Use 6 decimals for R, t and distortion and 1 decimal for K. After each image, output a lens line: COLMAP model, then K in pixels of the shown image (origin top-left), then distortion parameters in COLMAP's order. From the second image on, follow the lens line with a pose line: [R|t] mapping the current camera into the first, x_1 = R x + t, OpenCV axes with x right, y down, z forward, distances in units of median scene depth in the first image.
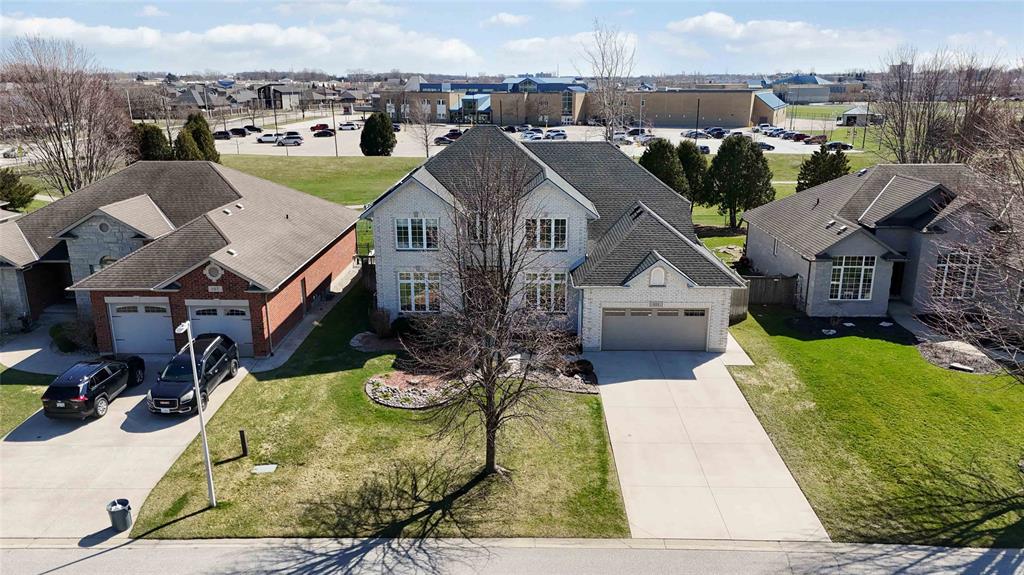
lens RADIAL K [[754.2, 0, 509.7], [0, 754.2, 283.2], [0, 0, 1]] dist [0.066378, -0.060143]
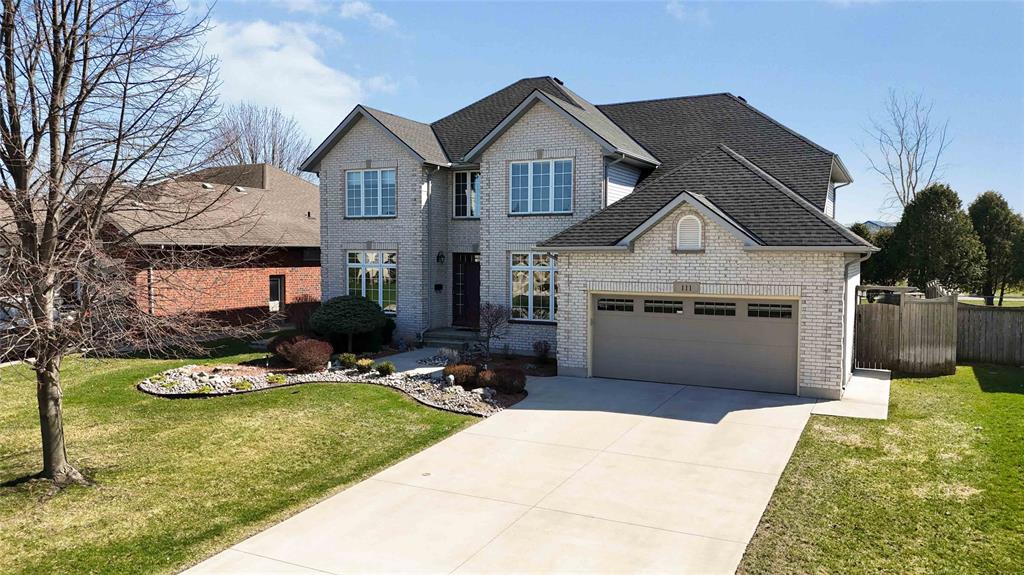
lens RADIAL K [[754.2, 0, 512.7], [0, 754.2, 290.4], [0, 0, 1]] dist [0.066378, -0.060143]
pose [[0.895972, 0.027116, -0.443282, 0.321016], [-0.122087, 0.974717, -0.187139, 0.142403], [0.427000, 0.221790, 0.876630, 0.507554]]
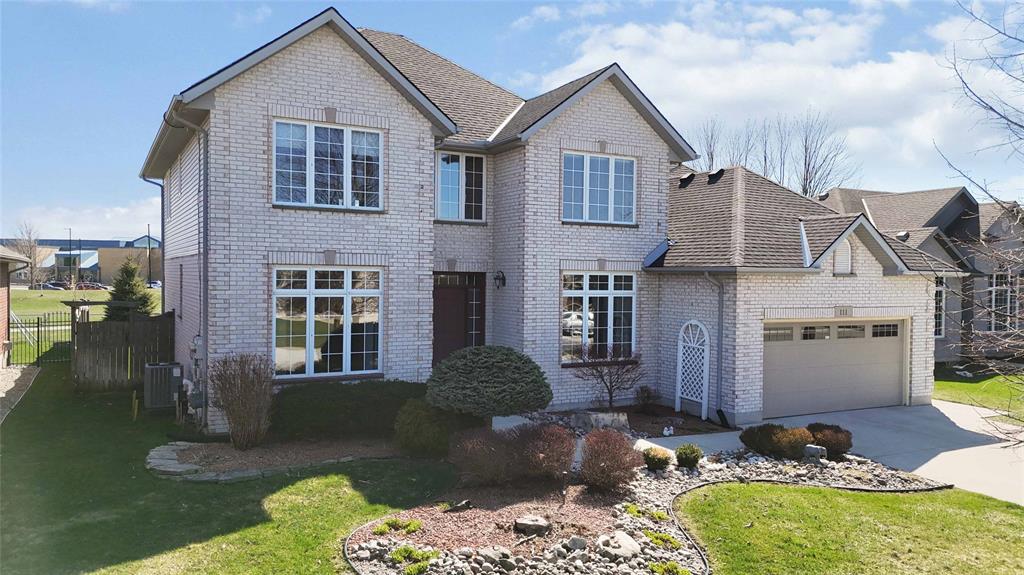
lens RADIAL K [[754.2, 0, 509.9], [0, 754.2, 288.1], [0, 0, 1]] dist [0.066378, -0.060143]
pose [[0.872606, 0.004772, 0.488402, -0.249482], [0.114135, 0.970275, -0.213401, 0.096494], [-0.474902, 0.241959, 0.846123, 0.685014]]
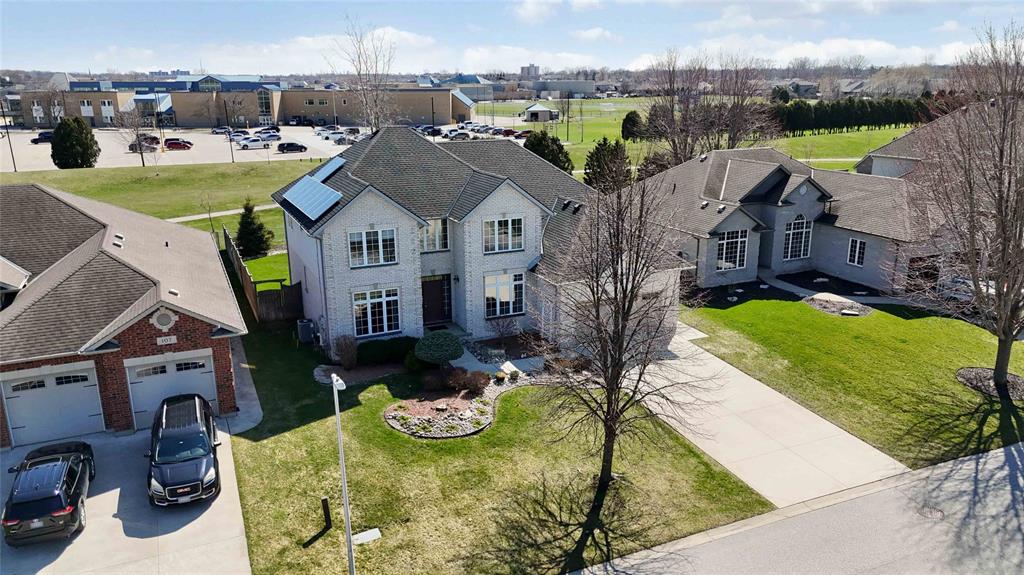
lens RADIAL K [[754.2, 0, 512.0], [0, 754.2, 286.7], [0, 0, 1]] dist [0.066378, -0.060143]
pose [[0.902974, -0.118403, 0.413061, -0.376298], [0.116090, 0.992761, 0.030793, -0.029985], [-0.413717, 0.020147, 0.910183, 0.120427]]
